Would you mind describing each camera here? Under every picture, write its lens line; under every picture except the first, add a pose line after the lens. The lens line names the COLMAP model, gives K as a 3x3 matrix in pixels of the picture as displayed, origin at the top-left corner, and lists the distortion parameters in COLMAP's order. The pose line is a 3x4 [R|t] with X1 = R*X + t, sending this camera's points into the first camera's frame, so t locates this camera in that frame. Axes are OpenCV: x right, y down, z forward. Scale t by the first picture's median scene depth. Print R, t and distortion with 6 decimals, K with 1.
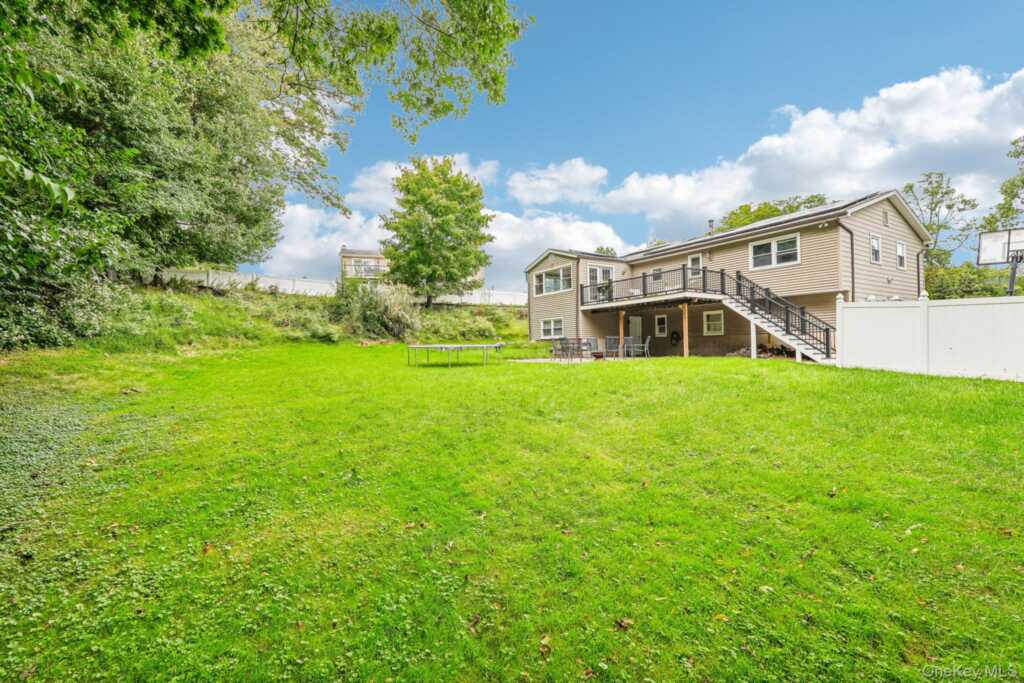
lens RADIAL K [[450.6, 0, 512.0], [0, 450.6, 341.5], [0, 0, 1]] dist [-0.010583, 0.000021]
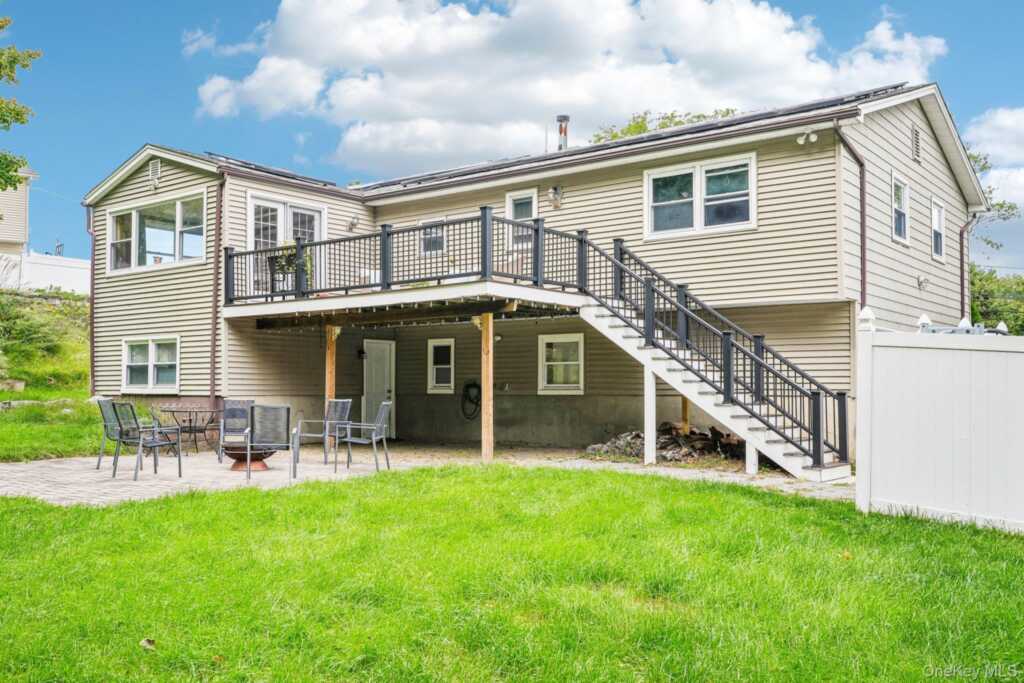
lens RADIAL K [[942.4, 0, 513.8], [0, 942.4, 355.7], [0, 0, 1]] dist [0.006997, 0.006936]
pose [[0.938094, 0.029791, 0.345097, 0.122258], [-0.020227, 0.999306, -0.031281, -0.022739], [-0.345789, 0.022365, 0.938046, 0.233281]]
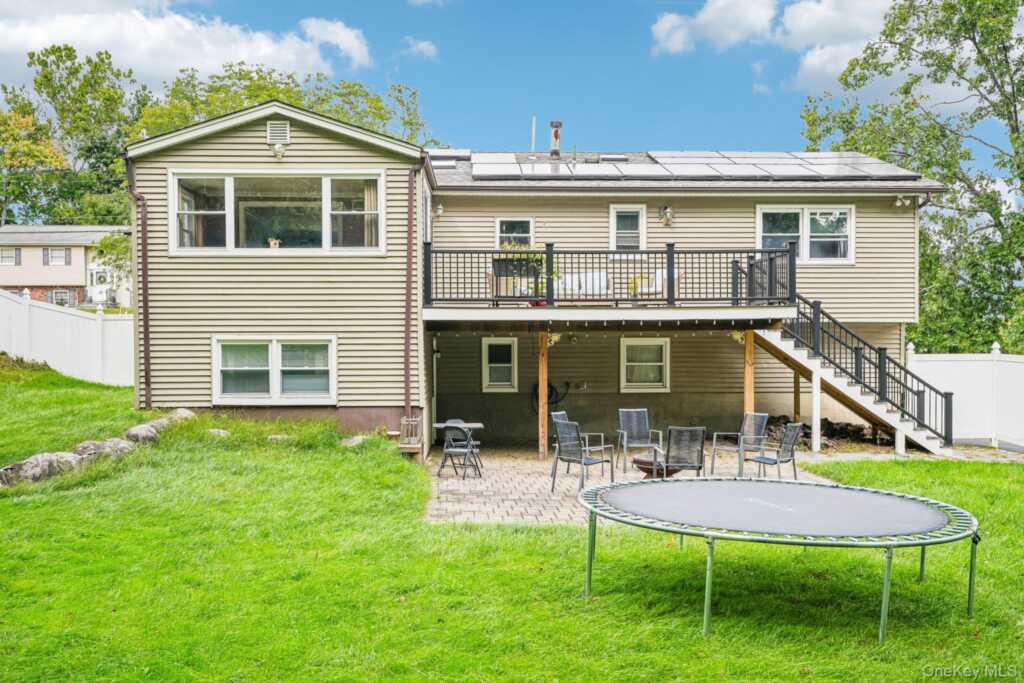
lens RADIAL K [[959.6, 0, 508.3], [0, 959.6, 387.5], [0, 0, 1]] dist [0.000665, 0.001067]
pose [[0.508421, -0.018847, 0.860902, -0.462587], [-0.016902, 0.999349, 0.031859, -0.049023], [-0.860943, -0.030749, 0.507772, 0.656411]]
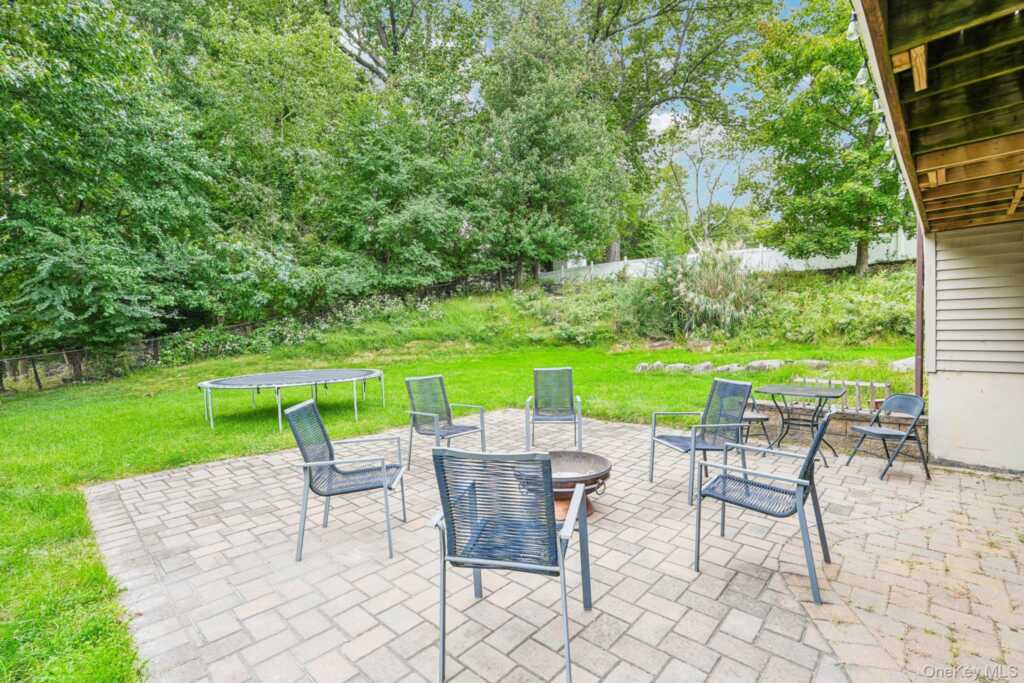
lens RADIAL K [[450.6, 0, 512.0], [0, 450.6, 341.5], [0, 0, 1]] dist [-0.010583, 0.000021]
pose [[0.233713, 0.024739, -0.971991, 0.343885], [0.015151, 0.999462, 0.029081, -0.032664], [0.972188, -0.021524, 0.233212, 0.848848]]
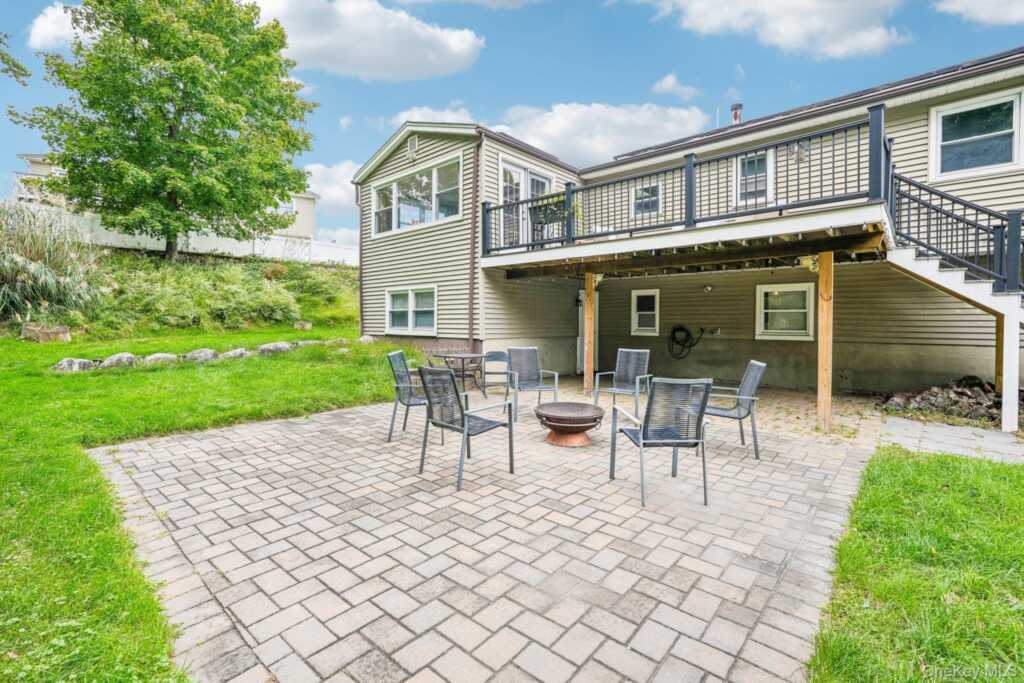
lens RADIAL K [[458.5, 0, 508.8], [0, 458.5, 326.1], [0, 0, 1]] dist [-0.009928, 0.000131]
pose [[0.963209, 0.020839, 0.267944, 0.076100], [-0.025519, 0.999576, 0.013996, -0.027863], [-0.267538, -0.020318, 0.963333, 0.672261]]
